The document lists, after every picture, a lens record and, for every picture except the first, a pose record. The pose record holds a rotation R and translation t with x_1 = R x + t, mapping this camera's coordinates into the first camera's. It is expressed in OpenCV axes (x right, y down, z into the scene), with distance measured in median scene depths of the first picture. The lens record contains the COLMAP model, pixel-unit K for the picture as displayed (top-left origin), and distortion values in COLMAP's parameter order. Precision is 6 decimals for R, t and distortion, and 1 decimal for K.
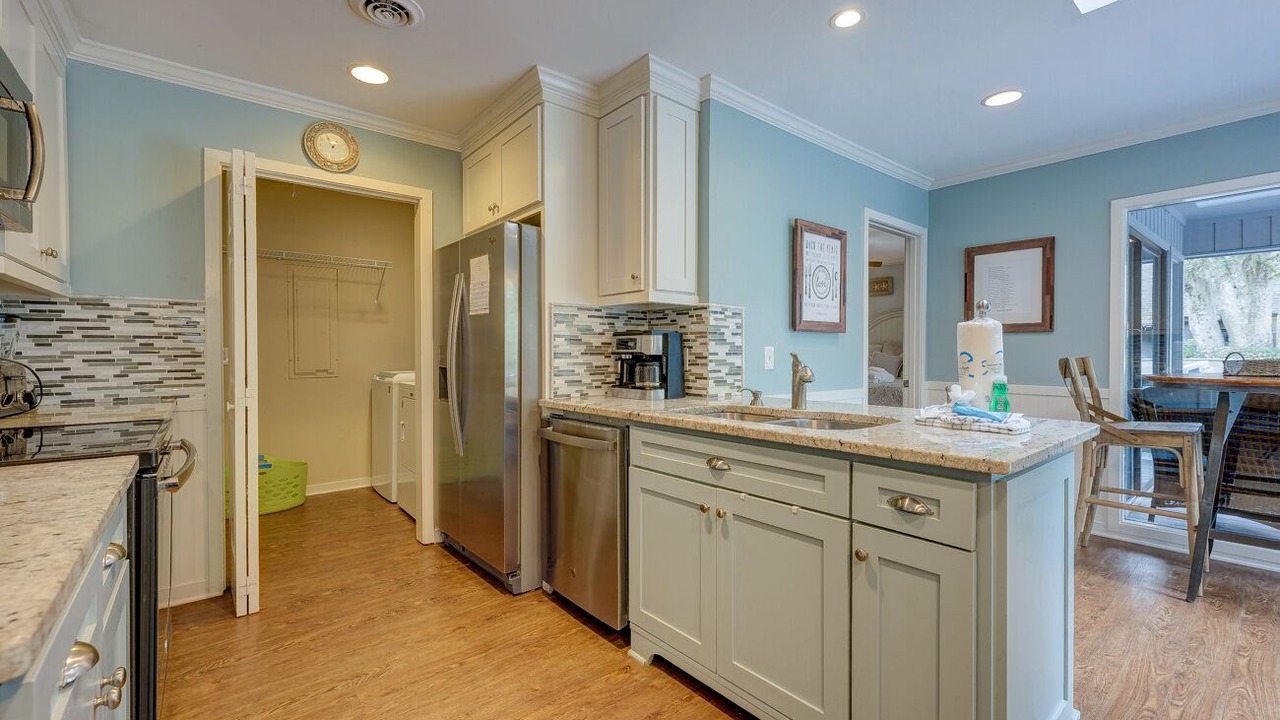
lens RADIAL K [[525.4, 0, 640.0], [0, 525.4, 360.0], [0, 0, 1]] dist [-0.000125, -0.000059]
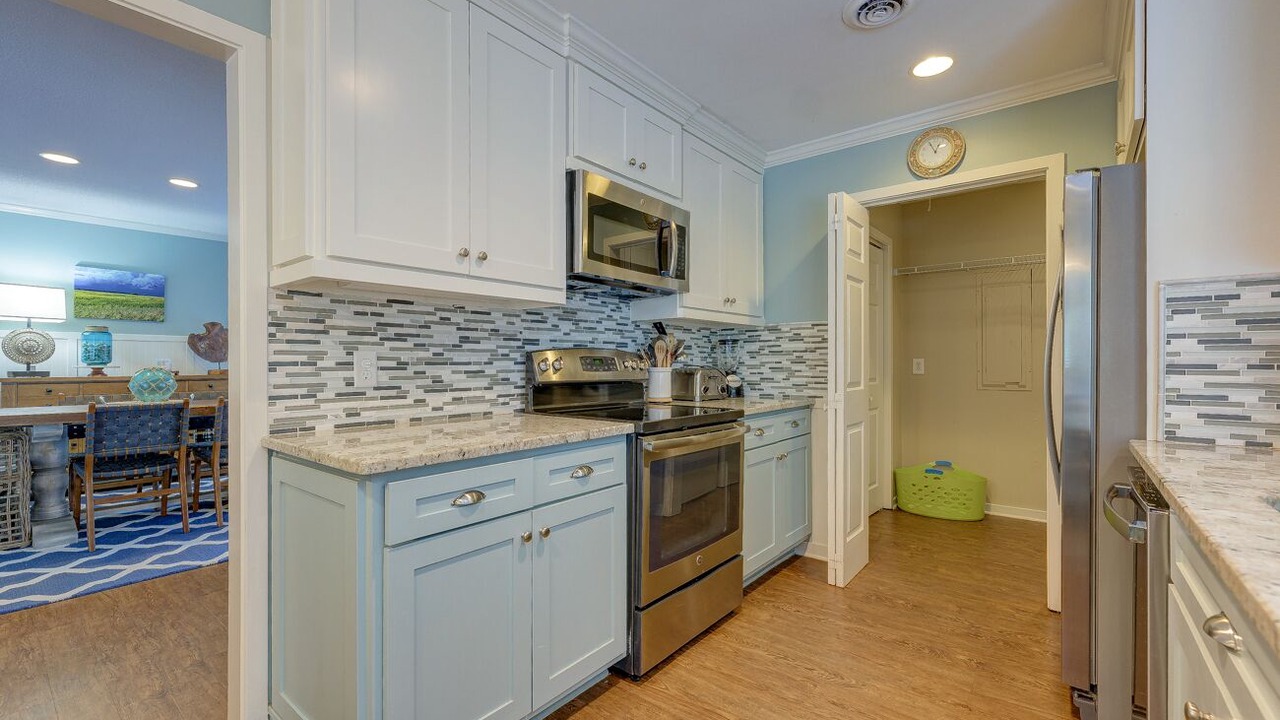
lens RADIAL K [[537.1, 0, 638.3], [0, 537.1, 365.9], [0, 0, 1]] dist [0.000132, 0.000005]
pose [[0.193460, 0.007634, -0.981078, 0.314087], [-0.017326, 0.999840, 0.004363, -0.004456], [0.980955, 0.016154, 0.193561, 0.299009]]
